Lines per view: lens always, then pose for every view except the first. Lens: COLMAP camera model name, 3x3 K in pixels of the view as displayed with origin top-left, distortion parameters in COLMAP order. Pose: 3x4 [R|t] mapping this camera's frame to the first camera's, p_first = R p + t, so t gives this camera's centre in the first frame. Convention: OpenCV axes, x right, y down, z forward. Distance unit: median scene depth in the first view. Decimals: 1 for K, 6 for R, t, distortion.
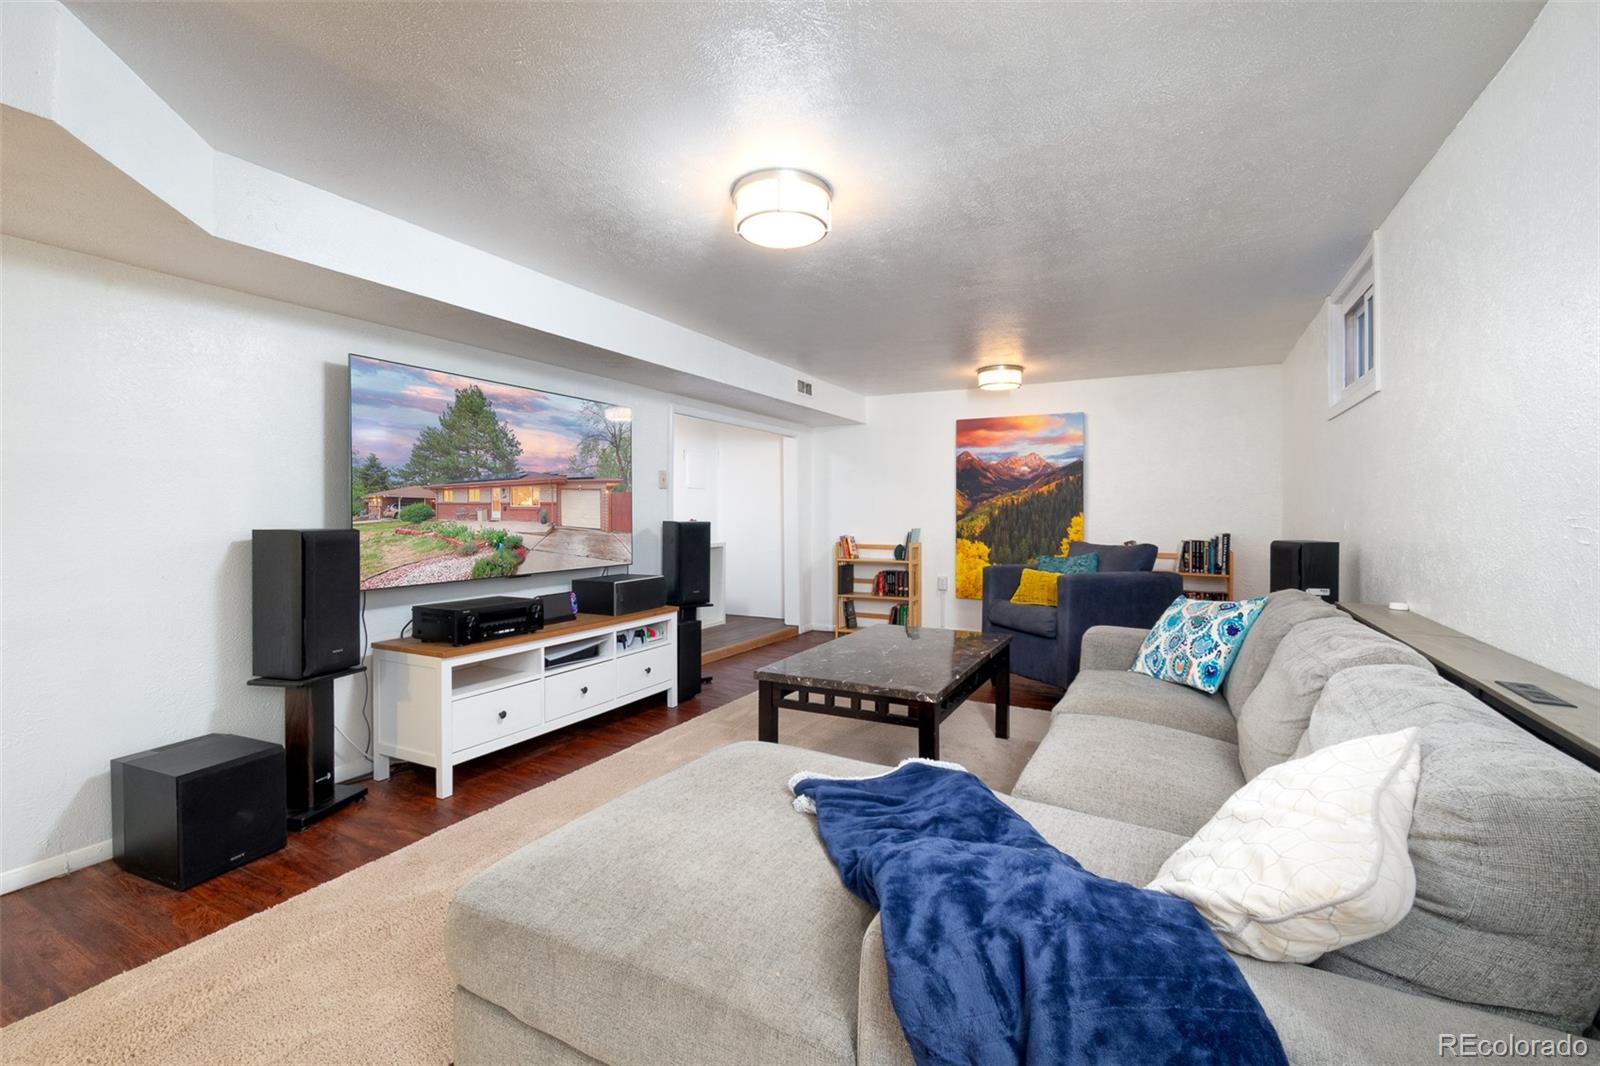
lens RADIAL K [[701.5, 0, 796.3], [0, 701.5, 532.4], [0, 0, 1]] dist [-0.000401, 0.000525]
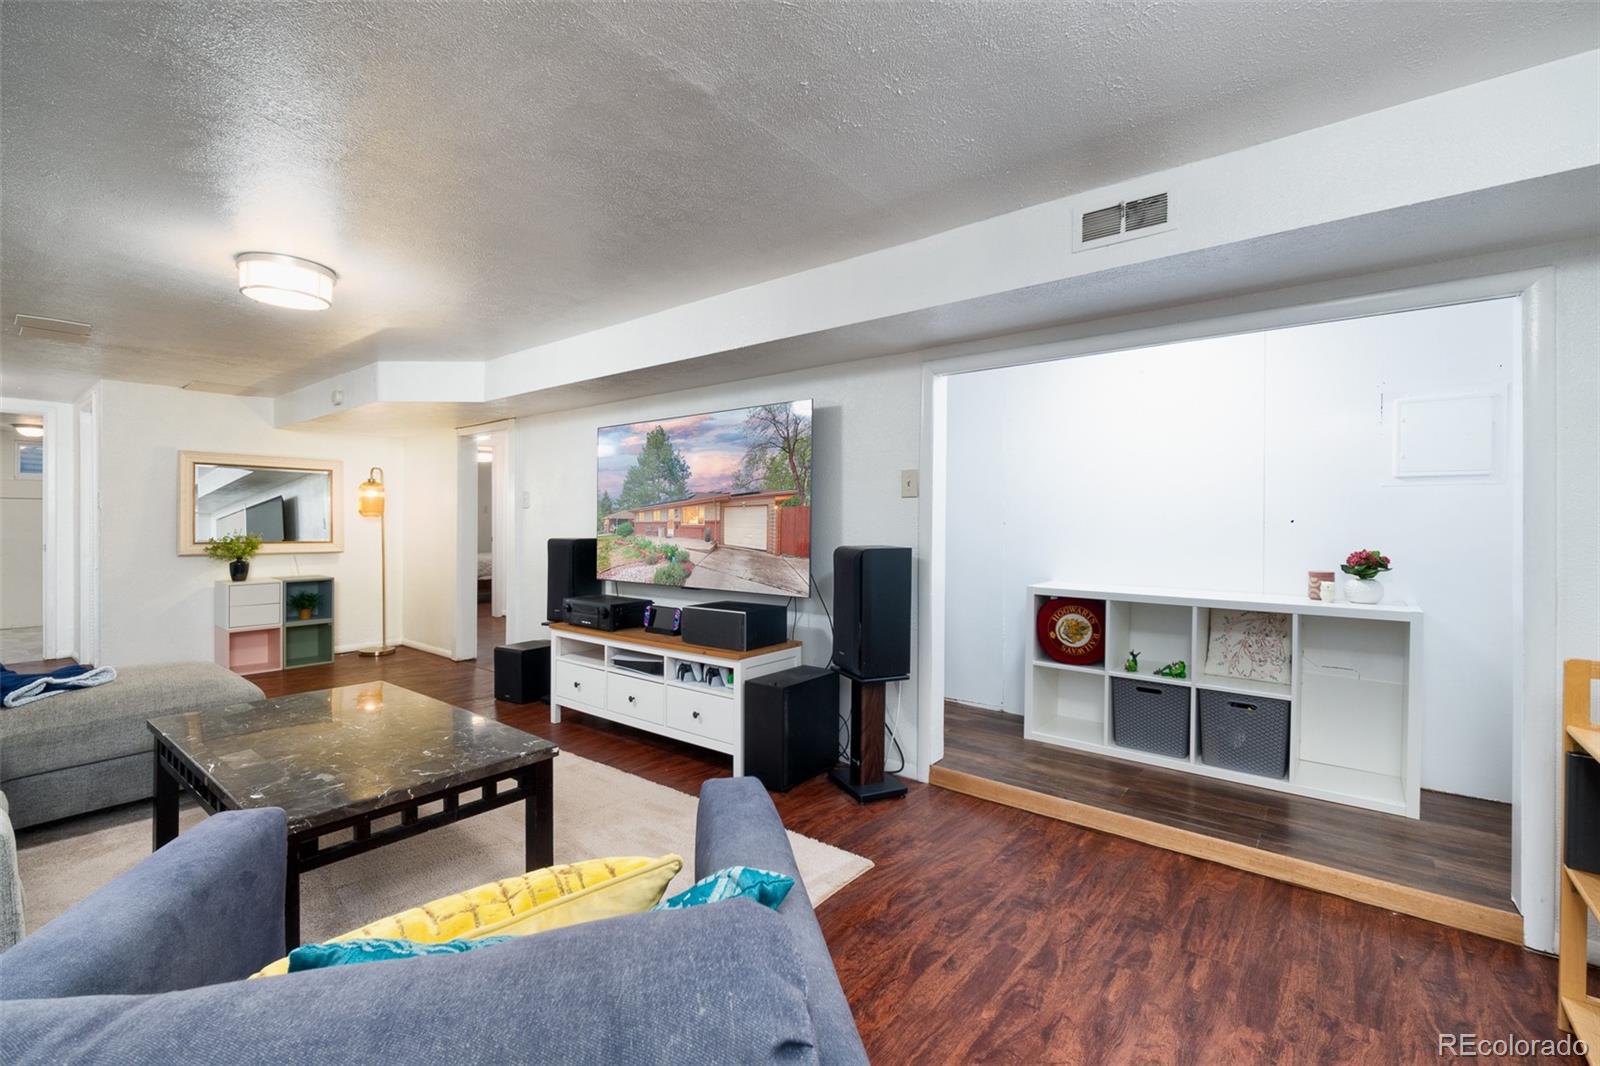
lens RADIAL K [[701.5, 0, 788.6], [0, 701.5, 538.8], [0, 0, 1]] dist [-0.000401, 0.000525]
pose [[-0.184506, 0.020078, -0.982626, 0.618069], [-0.031979, 0.999139, 0.026420, -0.046232], [0.982311, 0.036298, -0.183705, 1.278284]]
